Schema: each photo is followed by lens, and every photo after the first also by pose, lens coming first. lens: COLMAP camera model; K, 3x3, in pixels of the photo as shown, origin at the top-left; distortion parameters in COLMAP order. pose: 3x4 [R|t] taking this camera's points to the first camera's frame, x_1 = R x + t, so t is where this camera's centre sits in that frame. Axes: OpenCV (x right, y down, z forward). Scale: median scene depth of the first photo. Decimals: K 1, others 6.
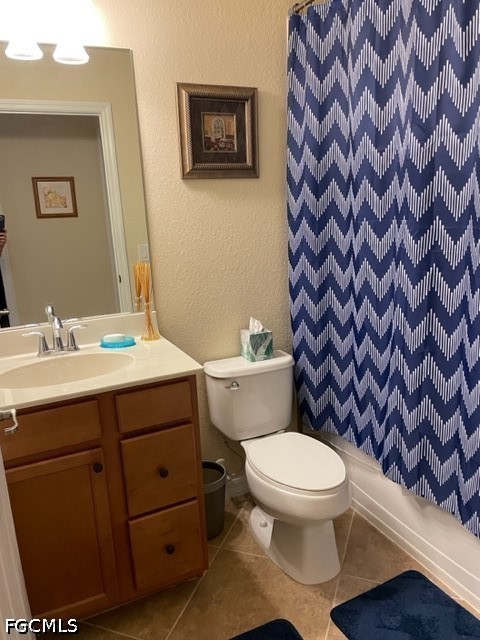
lens RADIAL K [[493.9, 0, 241.4], [0, 493.9, 332.2], [0, 0, 1]] dist [0.116634, -0.167238]
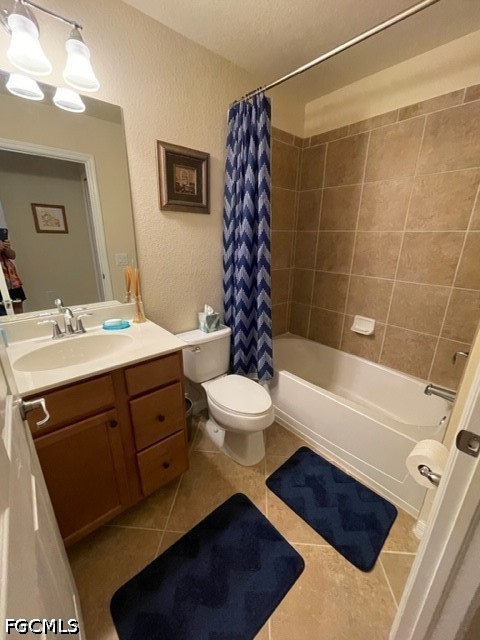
lens RADIAL K [[257.2, 0, 240.0], [0, 257.2, 320.0], [0, 0, 1]] dist [0.000985, 0.000463]
pose [[0.959151, -0.028874, 0.281416, -0.115651], [0.009941, 0.997603, 0.068476, -0.039370], [-0.282719, -0.062881, 0.957140, 0.206646]]
